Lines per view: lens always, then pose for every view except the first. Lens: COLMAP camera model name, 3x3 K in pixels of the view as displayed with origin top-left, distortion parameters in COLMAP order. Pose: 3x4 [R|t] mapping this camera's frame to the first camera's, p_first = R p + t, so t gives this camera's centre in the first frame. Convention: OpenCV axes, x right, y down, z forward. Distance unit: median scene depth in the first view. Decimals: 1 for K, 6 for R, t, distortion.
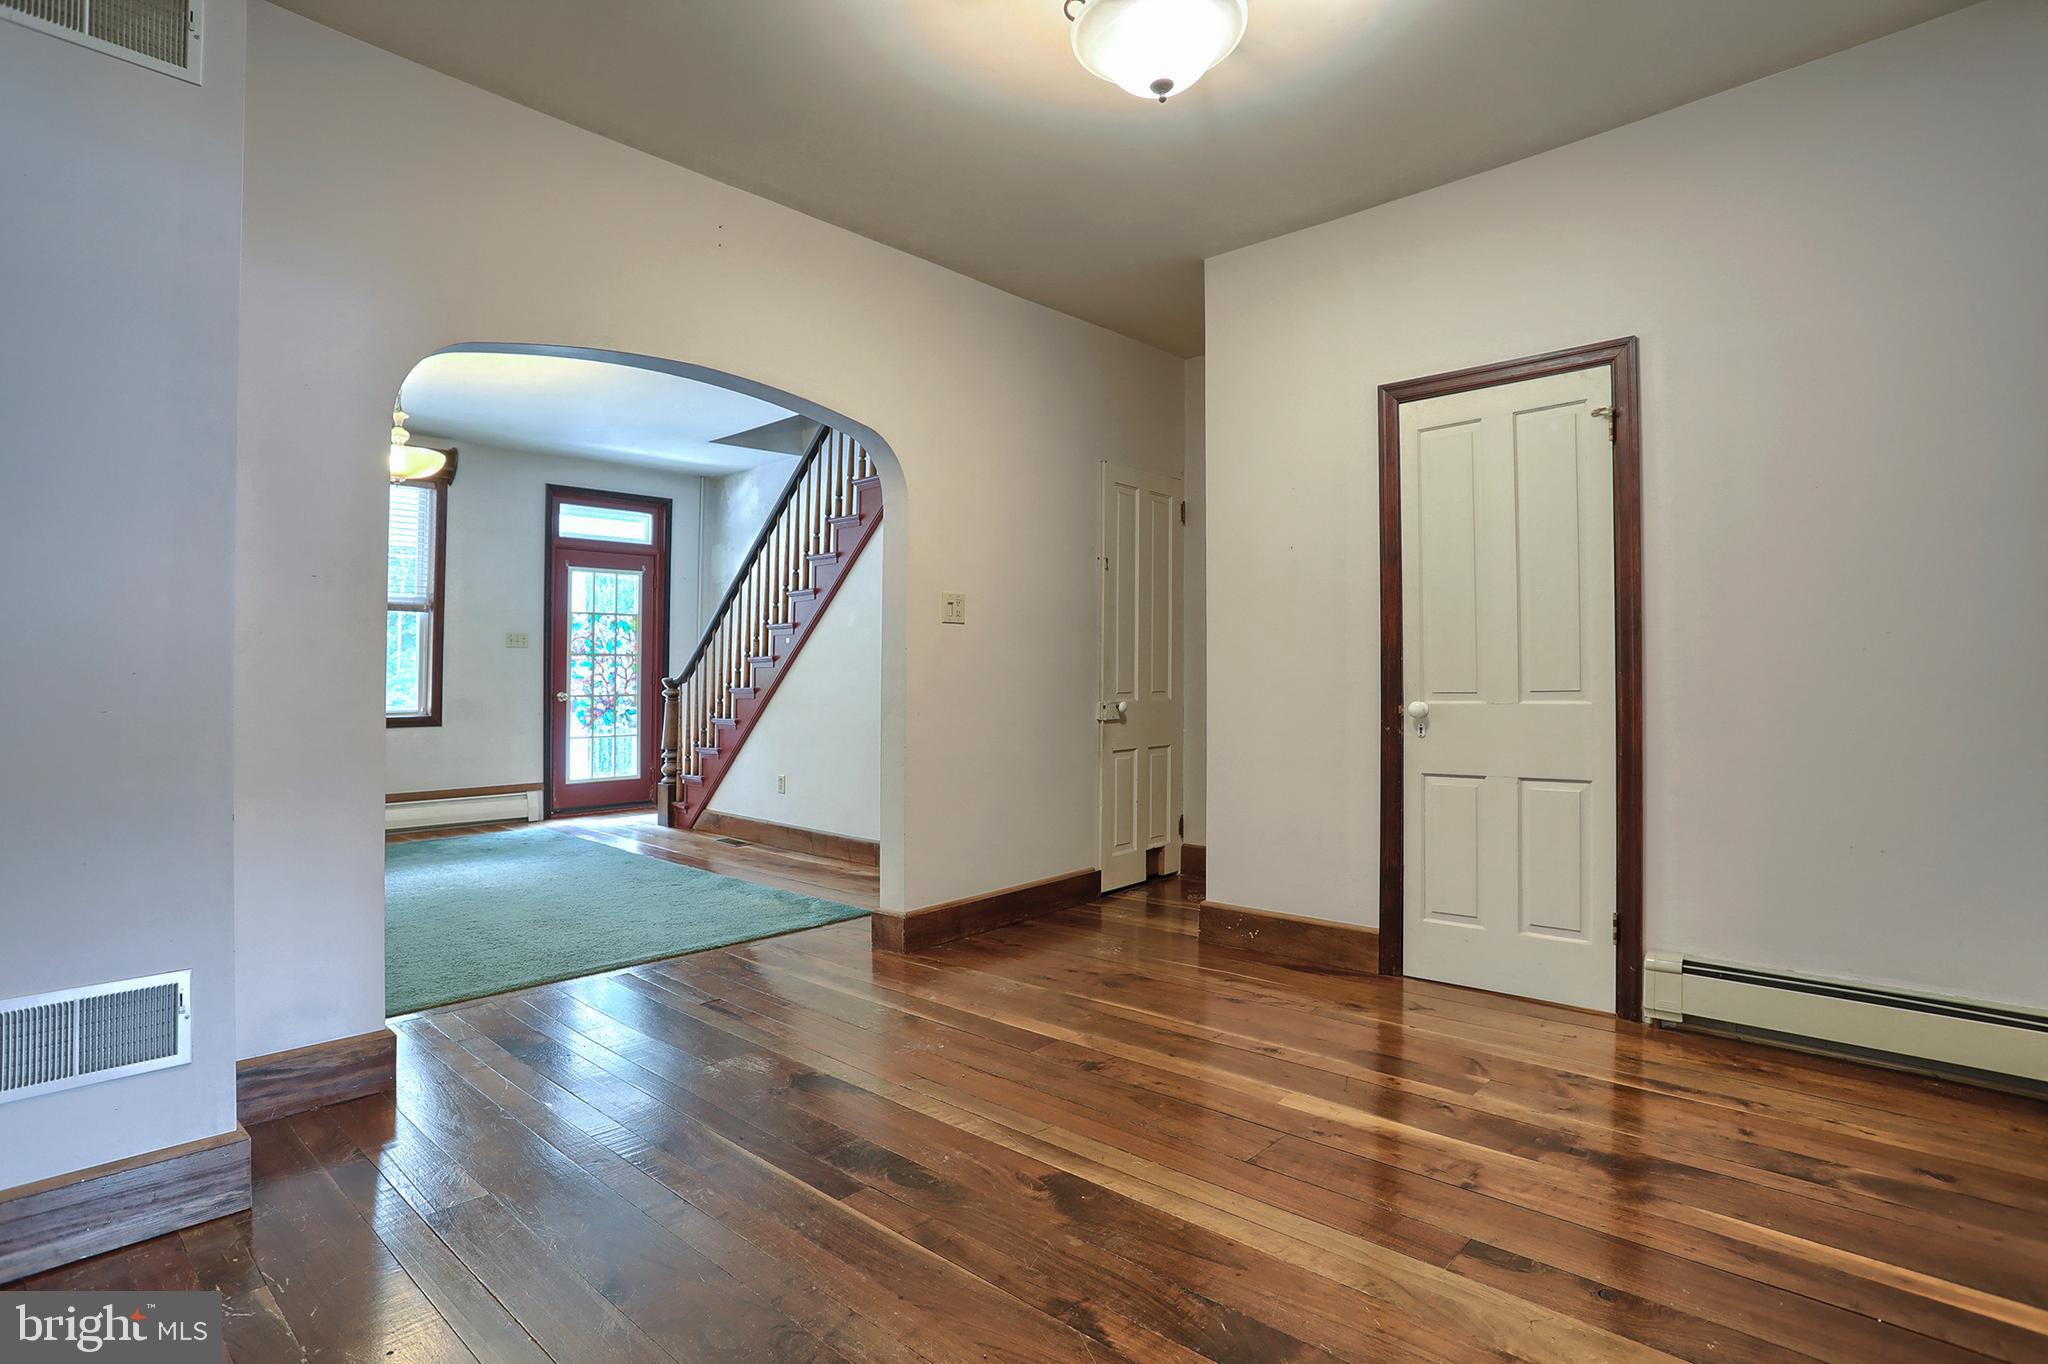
lens RADIAL K [[1054.9, 0, 1030.3], [0, 1054.9, 611.3], [0, 0, 1]] dist [-0.051129, 0.000319]
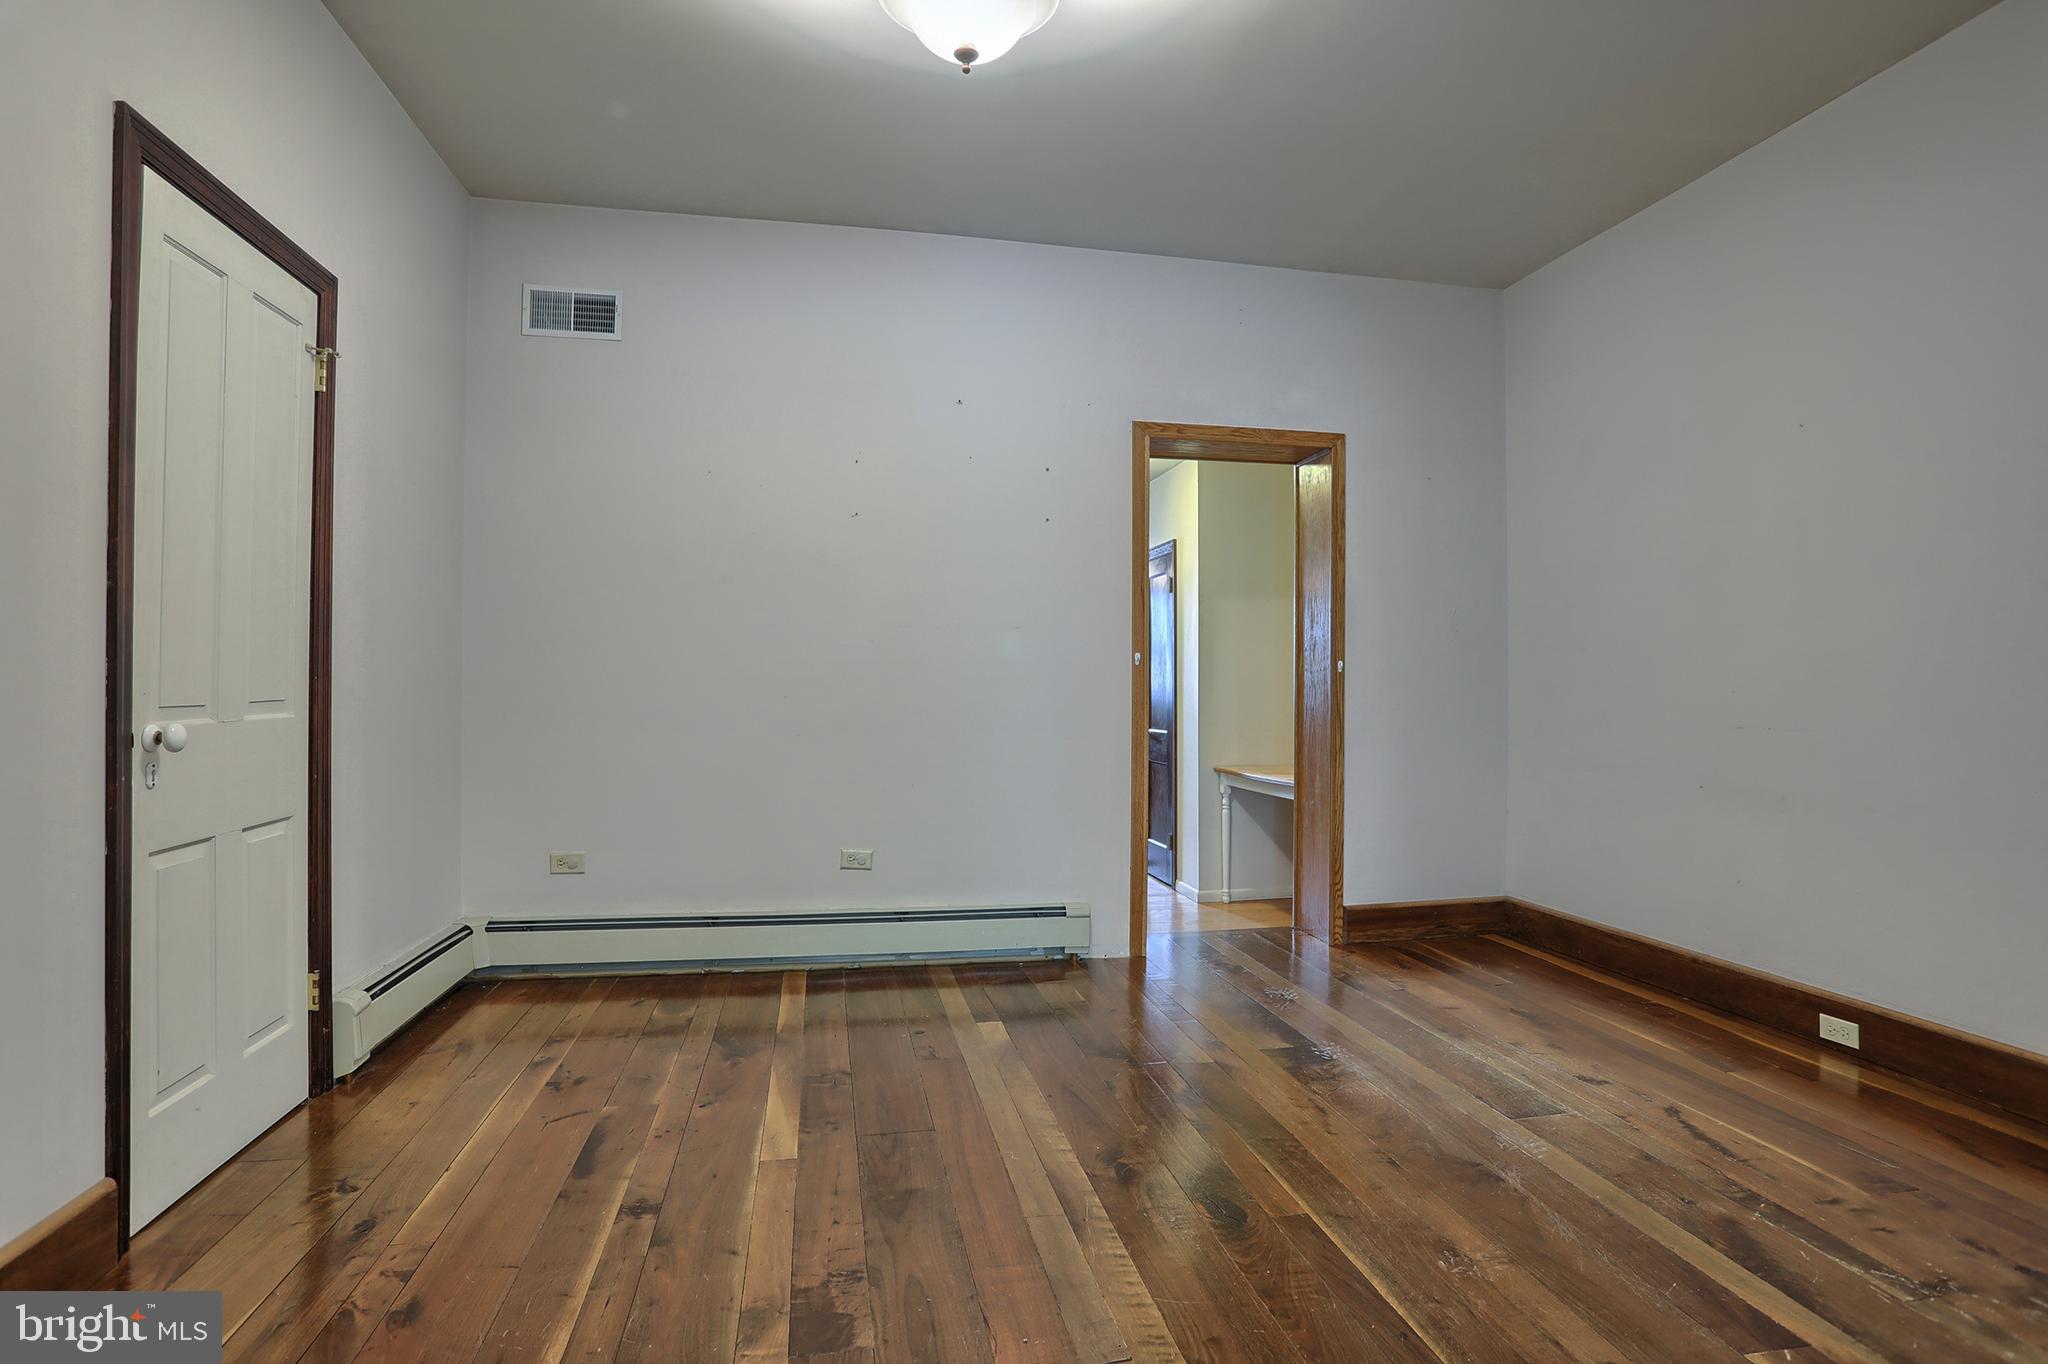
lens RADIAL K [[1048.4, 0, 1016.4], [0, 1048.4, 697.9], [0, 0, 1]] dist [-0.055615, 0.016991]
pose [[-0.808737, -0.006822, 0.588131, -0.142784], [-0.042668, 0.997979, -0.047097, 0.035865], [-0.586621, -0.063183, -0.807393, 0.529819]]
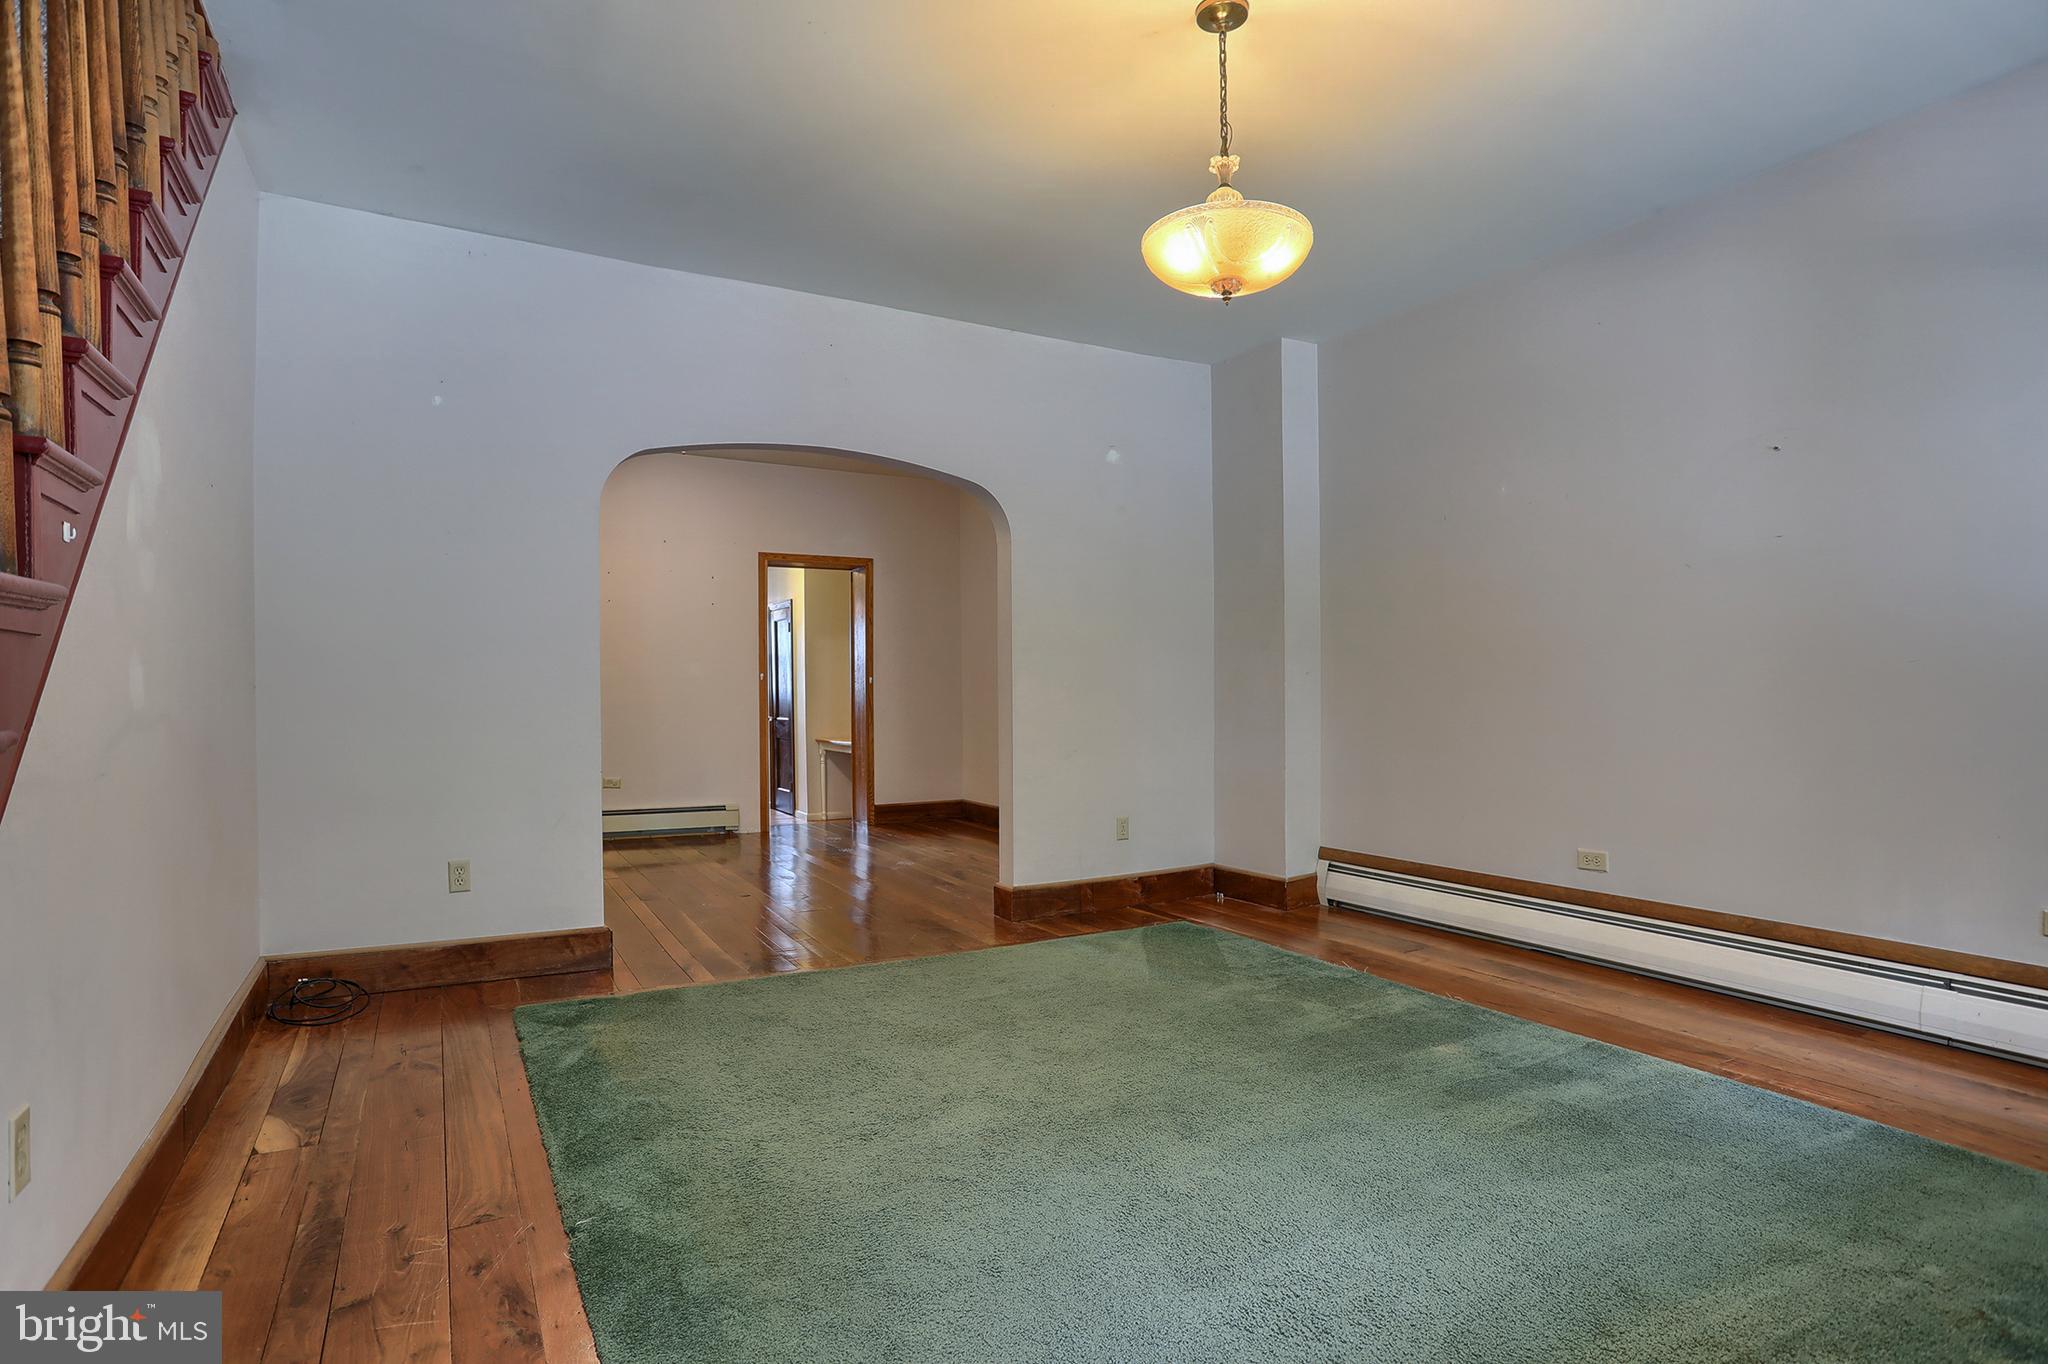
lens RADIAL K [[1039.3, 0, 1021.7], [0, 1039.3, 729.8], [0, 0, 1]] dist [-0.001111, 0.000227]
pose [[-0.956467, -0.010246, 0.291661, -0.419500], [-0.018729, 0.999478, -0.026308, 0.061803], [-0.291240, -0.030626, -0.956160, 0.961664]]
